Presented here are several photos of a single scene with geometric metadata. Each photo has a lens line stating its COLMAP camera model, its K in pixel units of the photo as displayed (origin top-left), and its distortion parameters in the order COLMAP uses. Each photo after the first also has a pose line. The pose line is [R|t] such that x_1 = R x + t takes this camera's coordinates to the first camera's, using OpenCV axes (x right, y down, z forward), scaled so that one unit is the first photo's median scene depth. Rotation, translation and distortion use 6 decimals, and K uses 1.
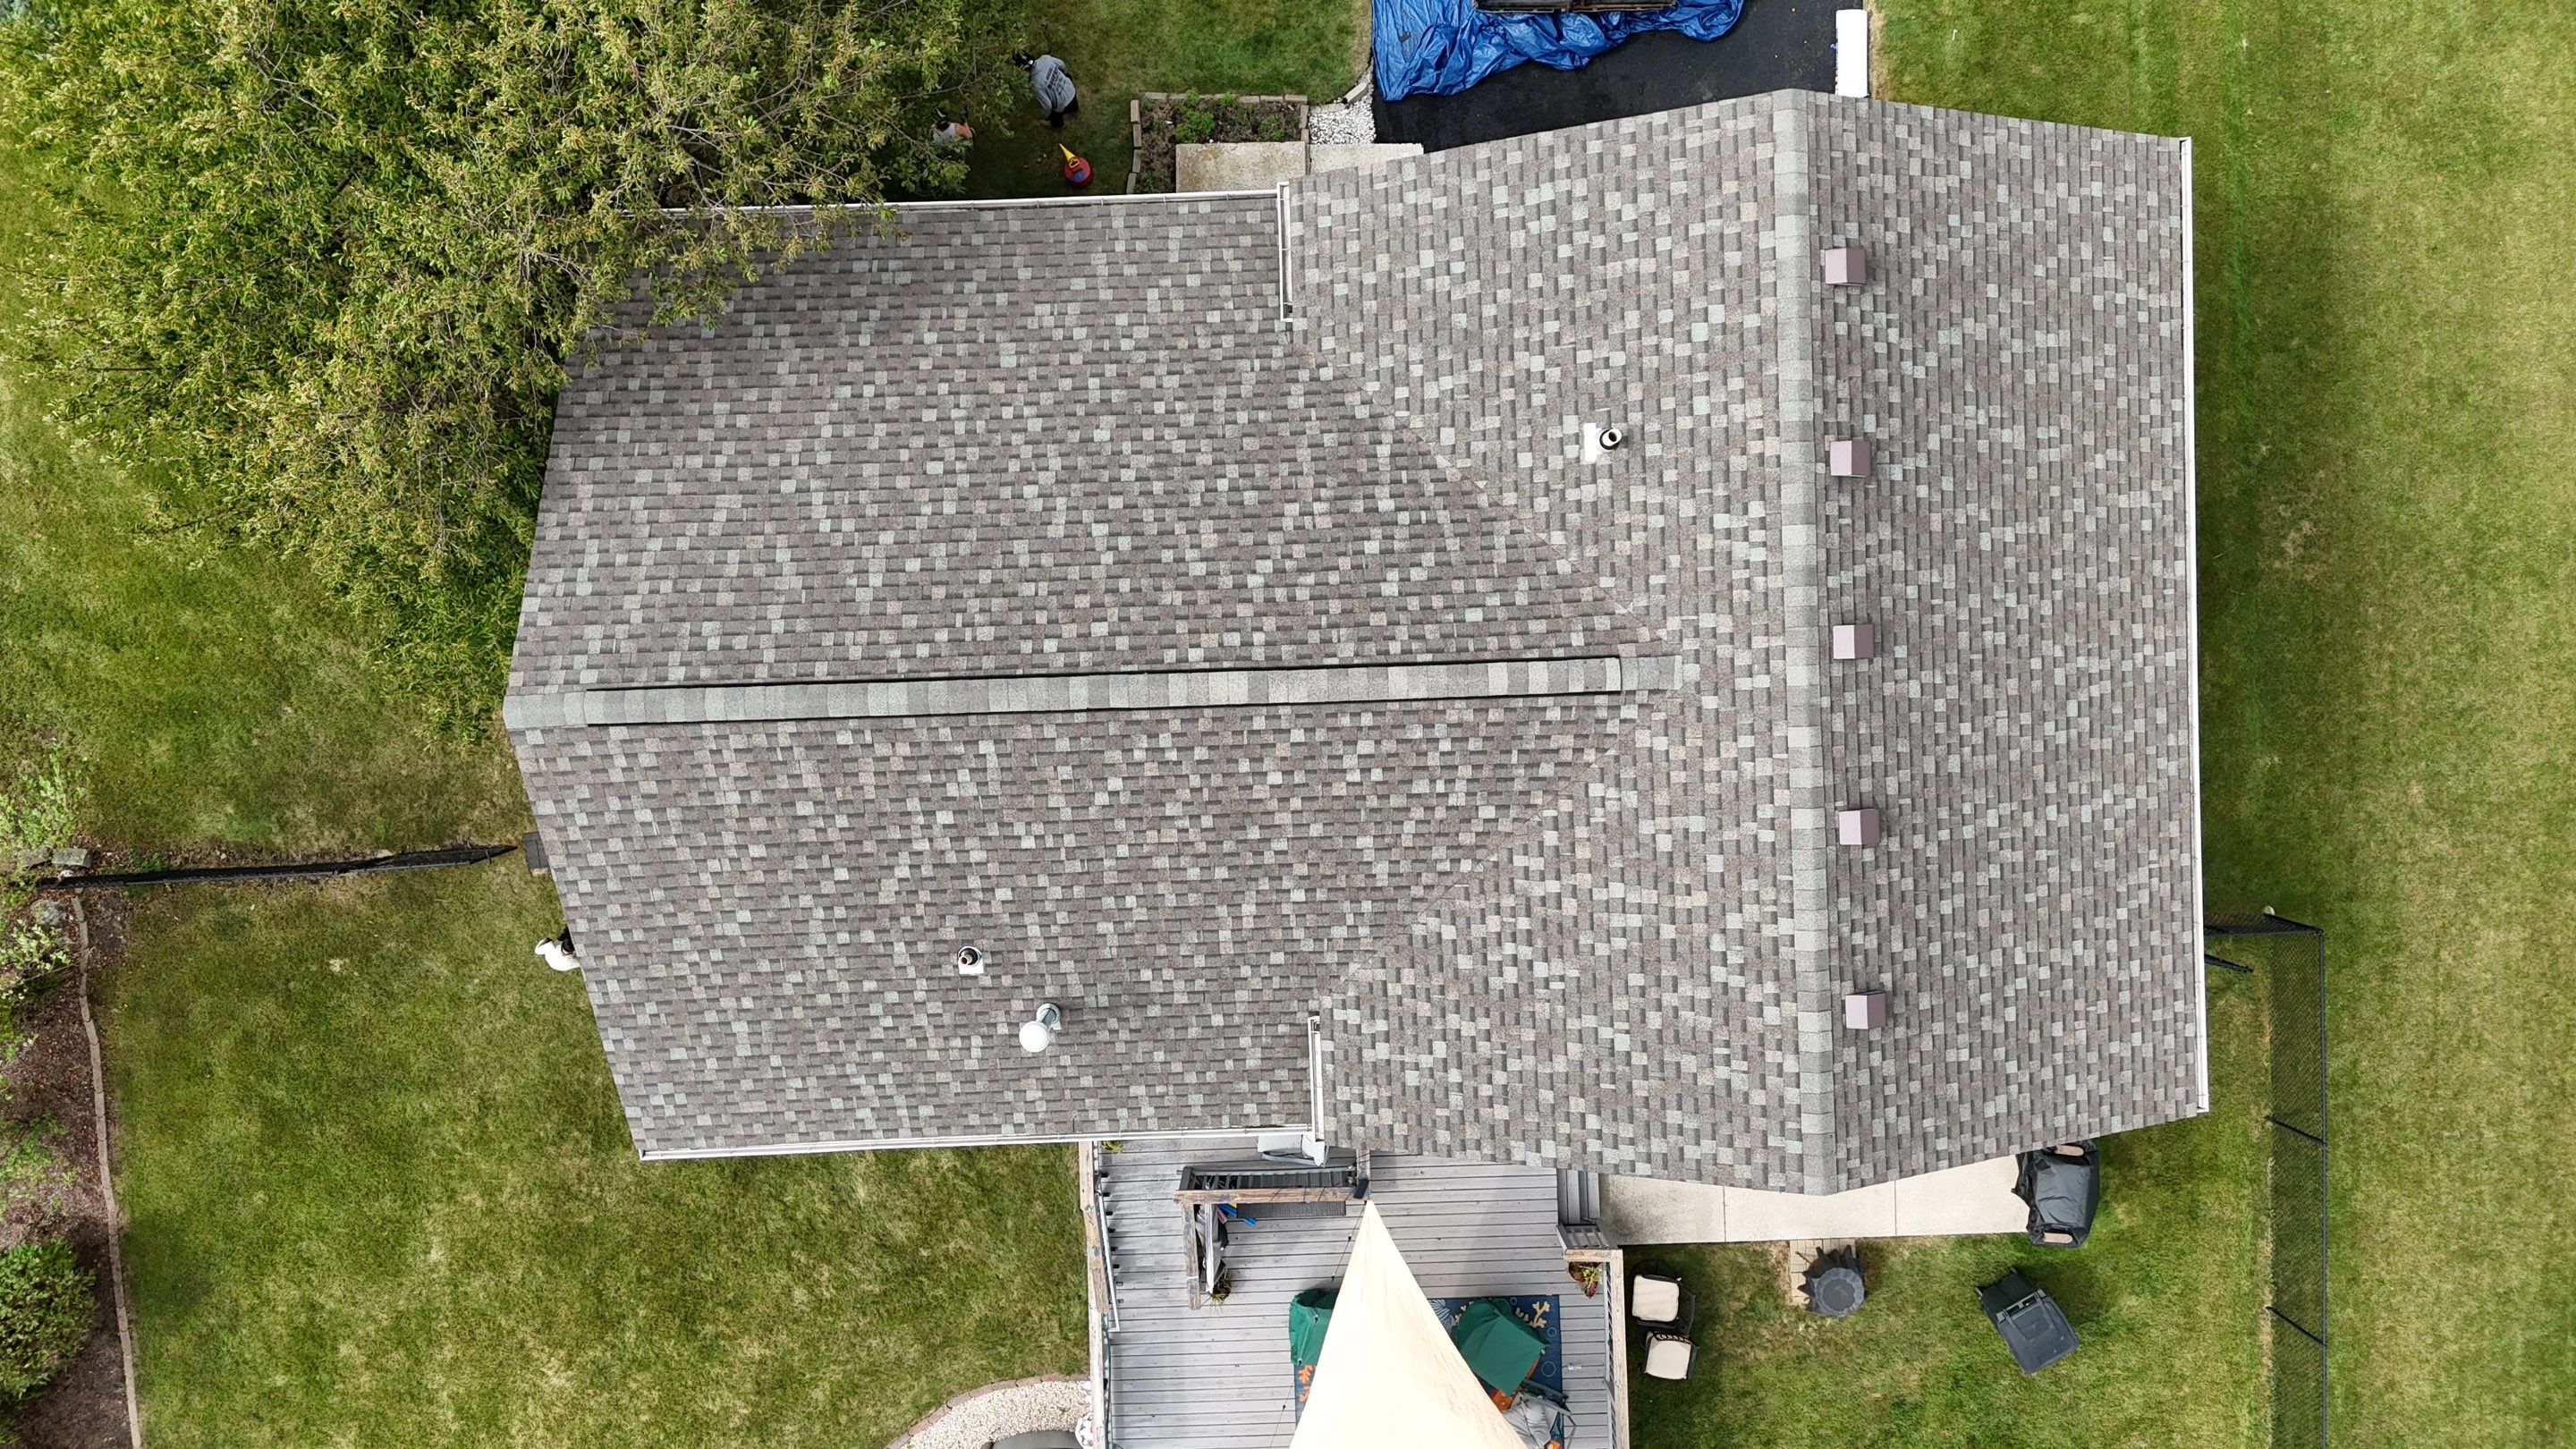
lens RADIAL K [[1915.8, 0, 1302.2], [0, 1915.8, 732.1], [0, 0, 1]] dist [0.082912, -0.088308]
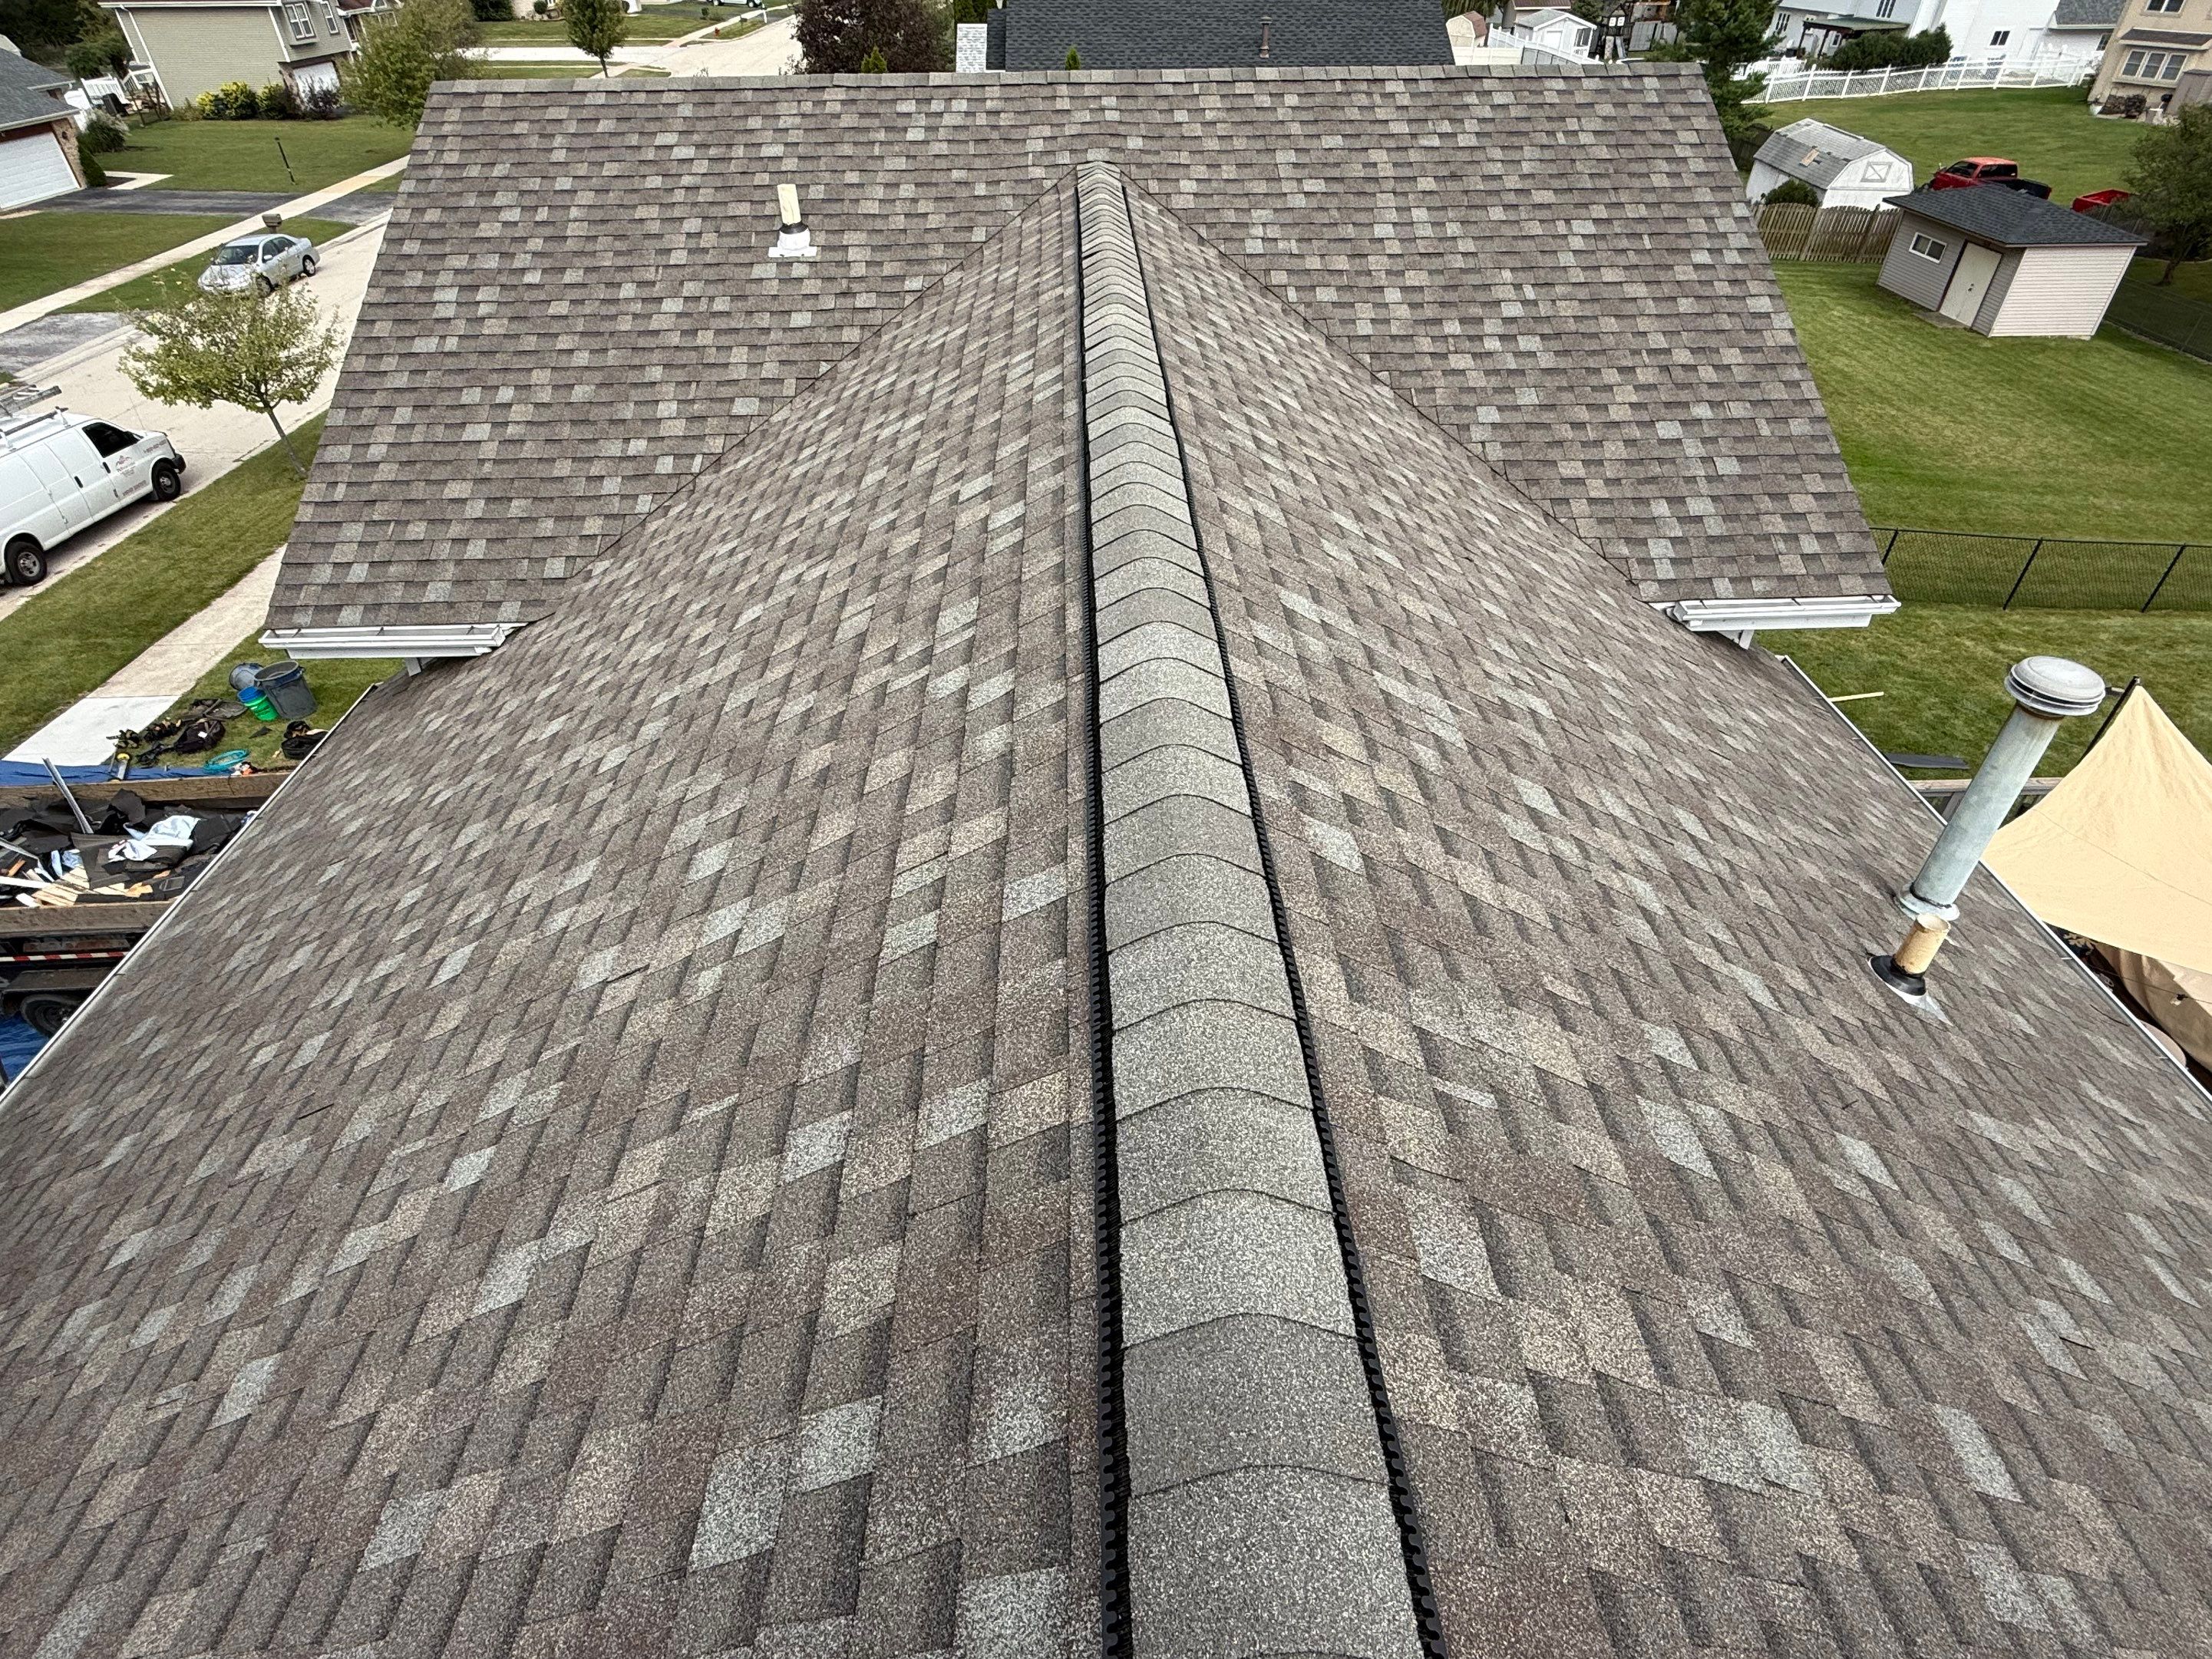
lens RADIAL K [[1161.9, 0, 1104.4], [0, 1161.9, 830.9], [0, 0, 1]] dist [-0.005752, 0.002546]
pose [[0.008379, -0.615300, 0.788249, -0.346500], [0.998910, -0.031054, -0.034859, -0.019807], [0.045927, 0.787681, 0.614368, 0.902330]]
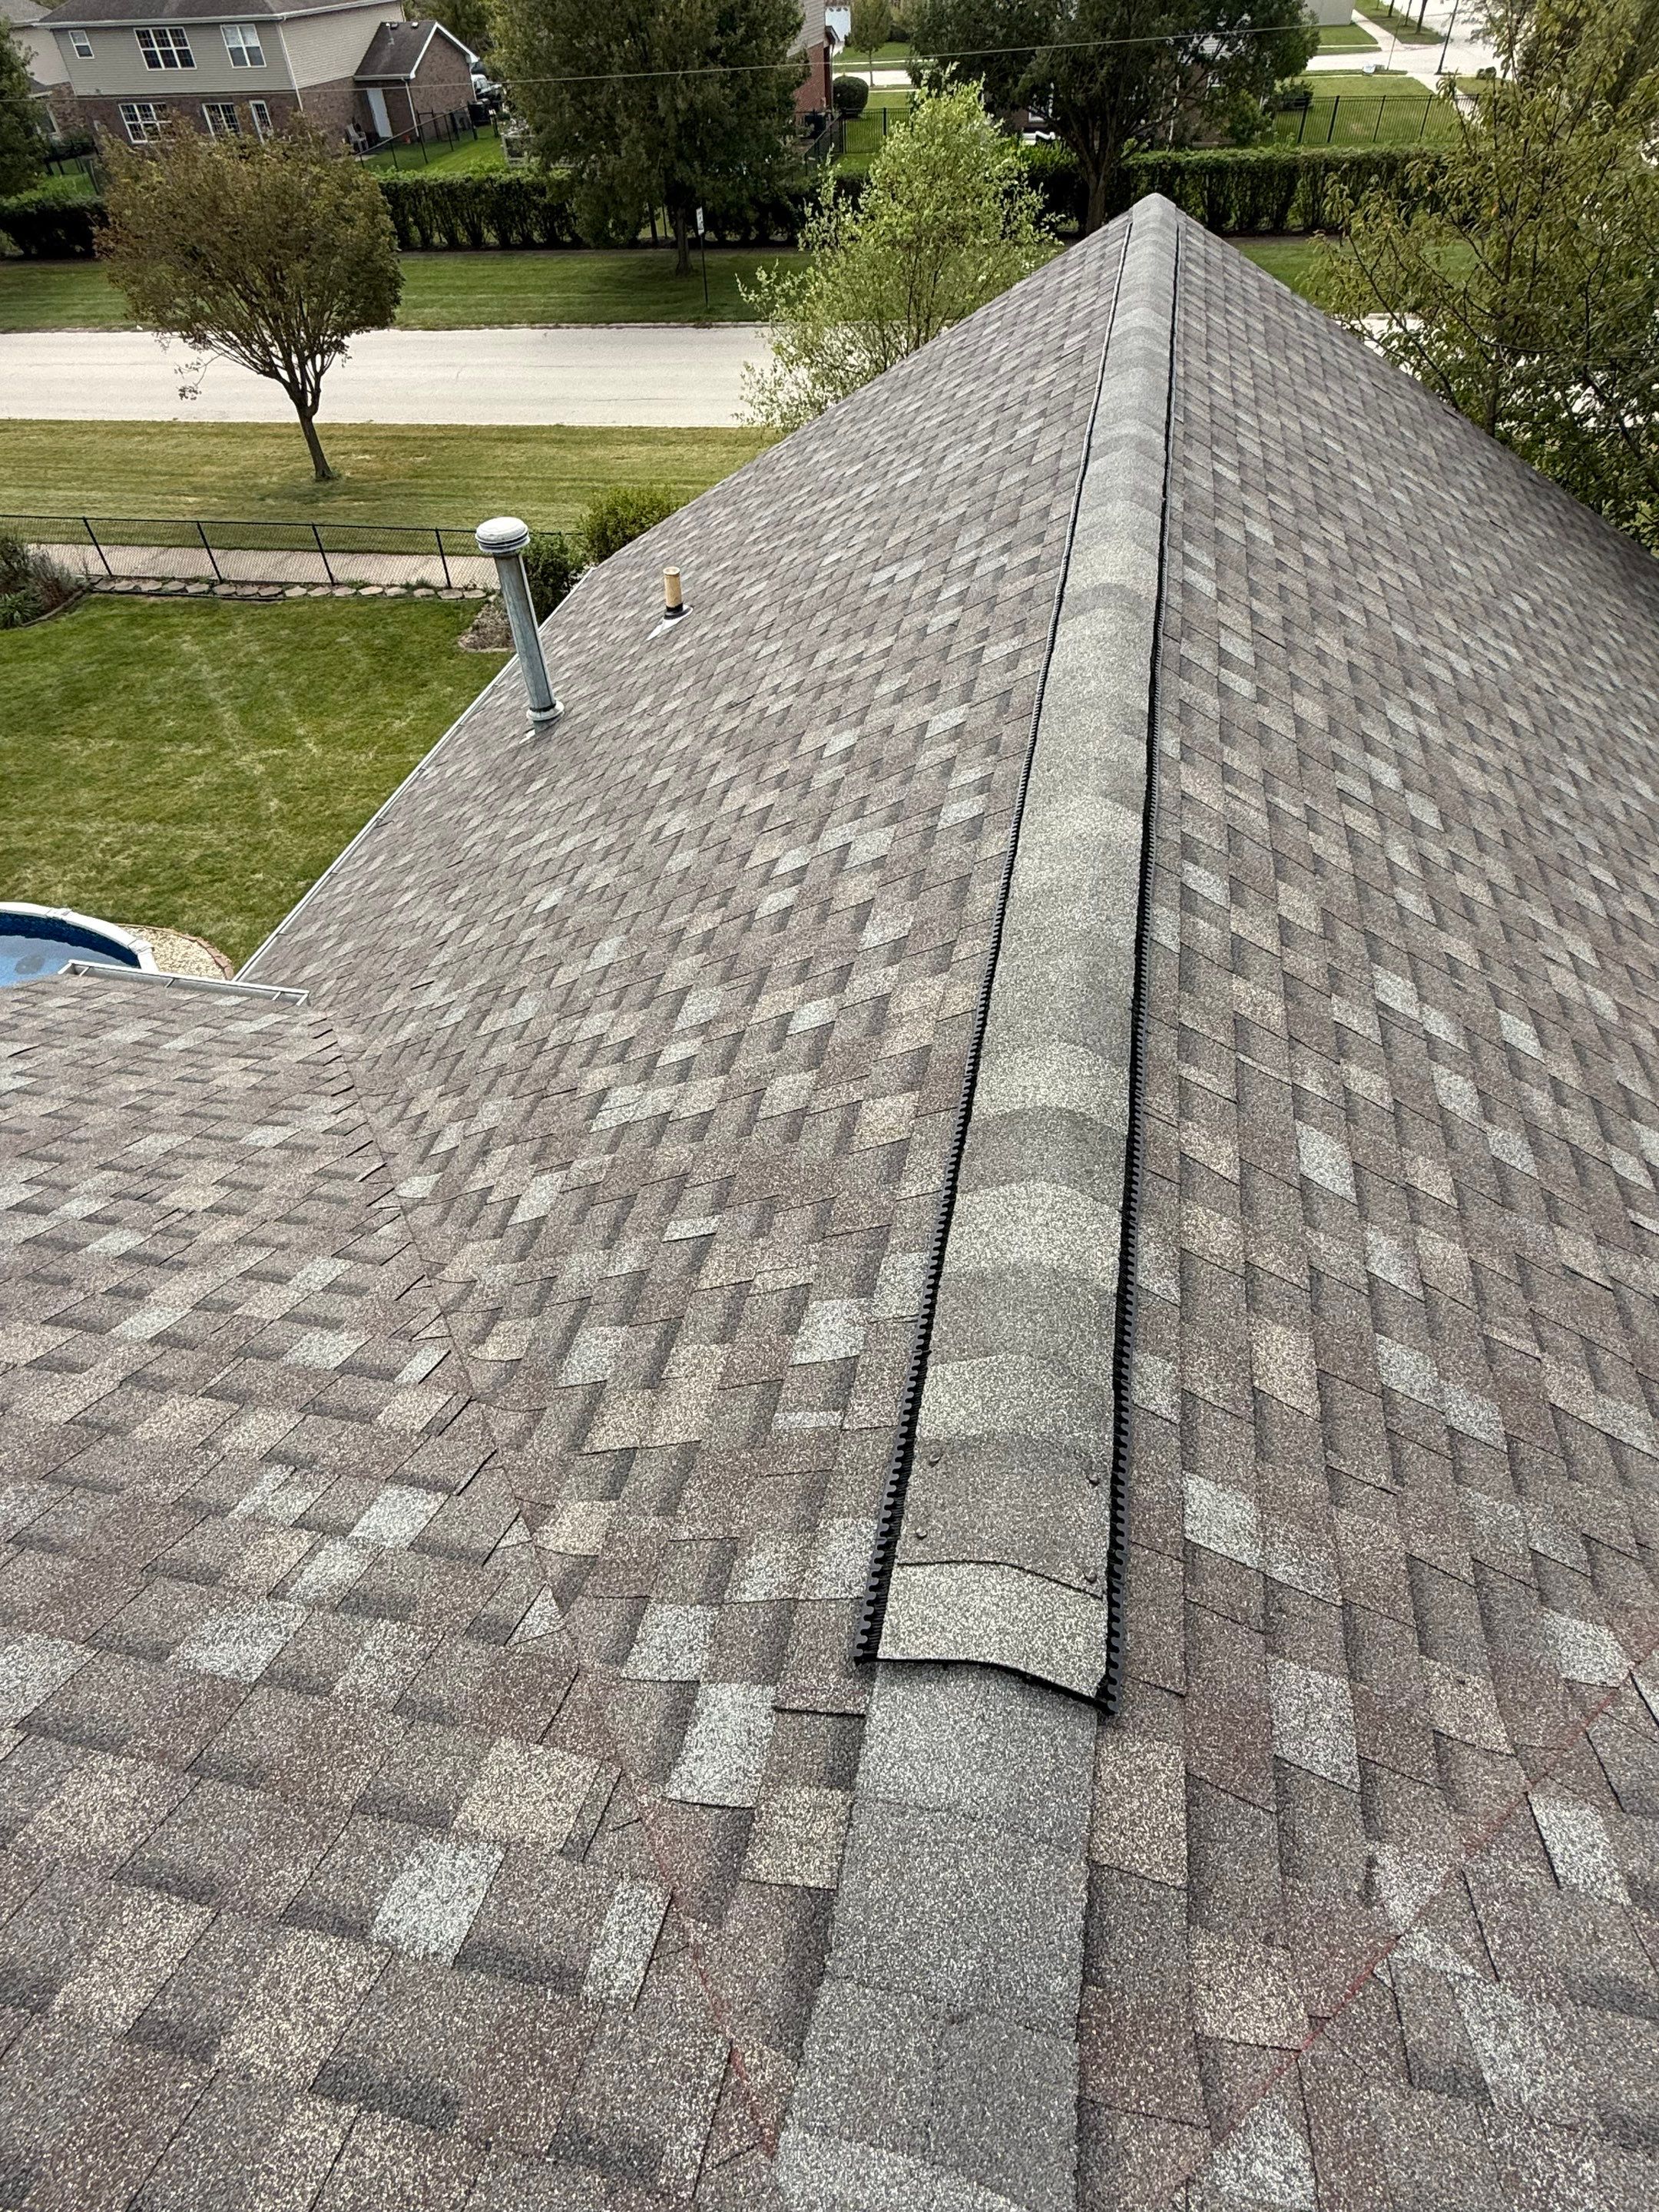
lens RADIAL K [[1162.0, 0, 835.3], [0, 1162.0, 1102.8], [0, 0, 1]] dist [-0.005752, 0.002546]
pose [[-0.239891, 0.708180, -0.664028, 0.192011], [-0.970800, -0.175065, 0.164012, -0.025201], [-0.000097, 0.683983, 0.729498, 0.888990]]
